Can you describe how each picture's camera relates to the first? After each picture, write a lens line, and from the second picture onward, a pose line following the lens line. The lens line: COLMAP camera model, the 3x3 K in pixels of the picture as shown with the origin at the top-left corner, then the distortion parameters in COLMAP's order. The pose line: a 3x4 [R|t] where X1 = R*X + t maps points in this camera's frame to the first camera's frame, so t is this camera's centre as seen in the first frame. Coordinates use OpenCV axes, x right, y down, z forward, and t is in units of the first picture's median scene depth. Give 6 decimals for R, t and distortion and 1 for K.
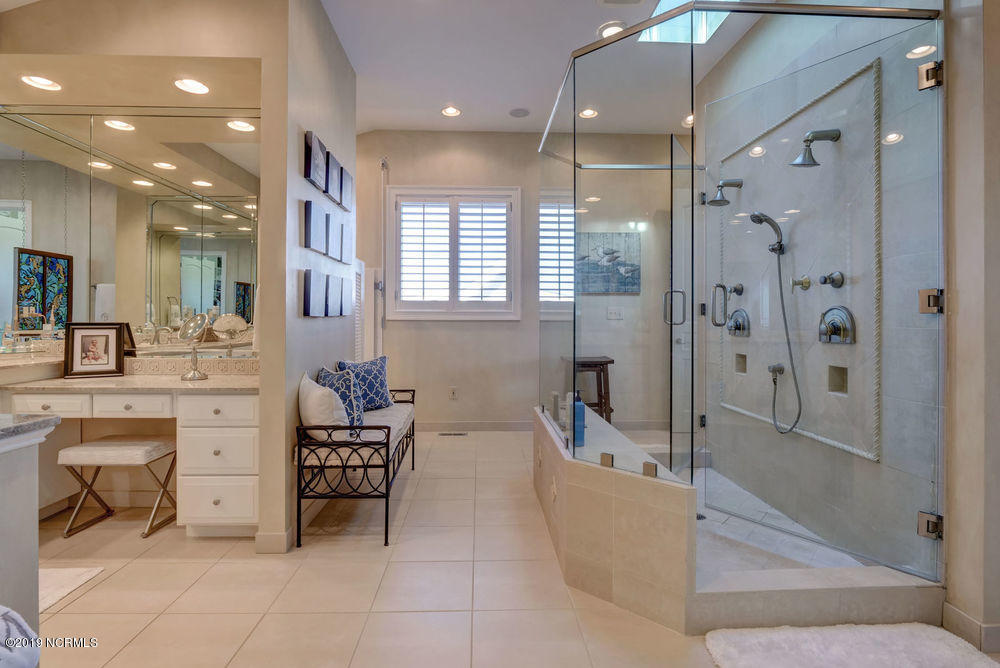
lens RADIAL K [[483.5, 0, 499.4], [0, 483.5, 321.5], [0, 0, 1]] dist [-0.013042, -0.000368]
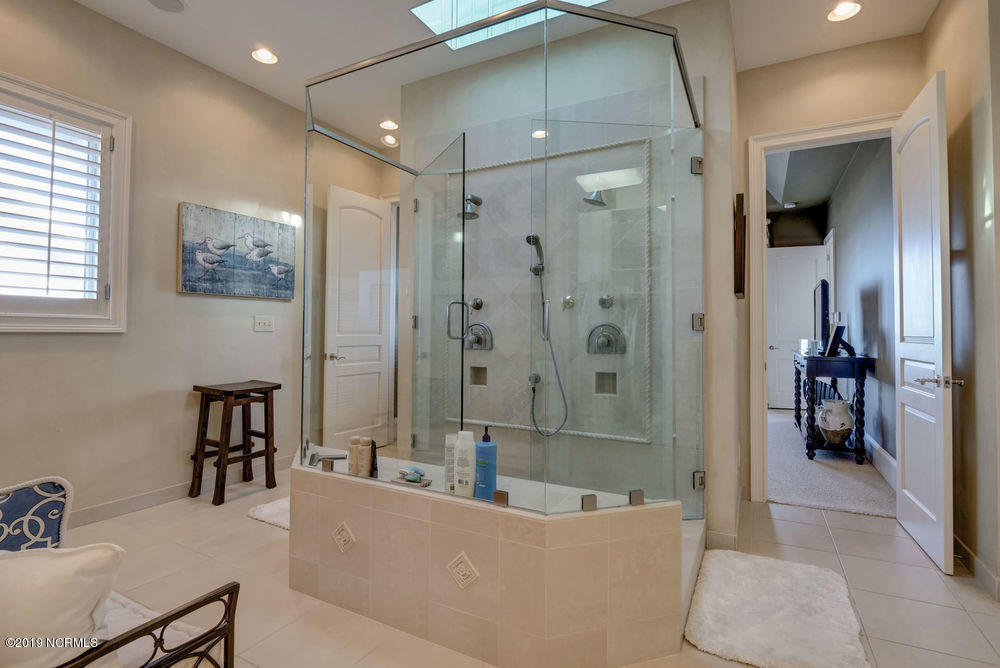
lens RADIAL K [[483.5, 0, 499.4], [0, 483.5, 321.5], [0, 0, 1]] dist [-0.013042, -0.000368]
pose [[0.511162, 0.021577, 0.859213, -0.334535], [-0.002192, 0.999714, -0.023801, -0.004499], [-0.859481, 0.010283, 0.511064, 0.402090]]
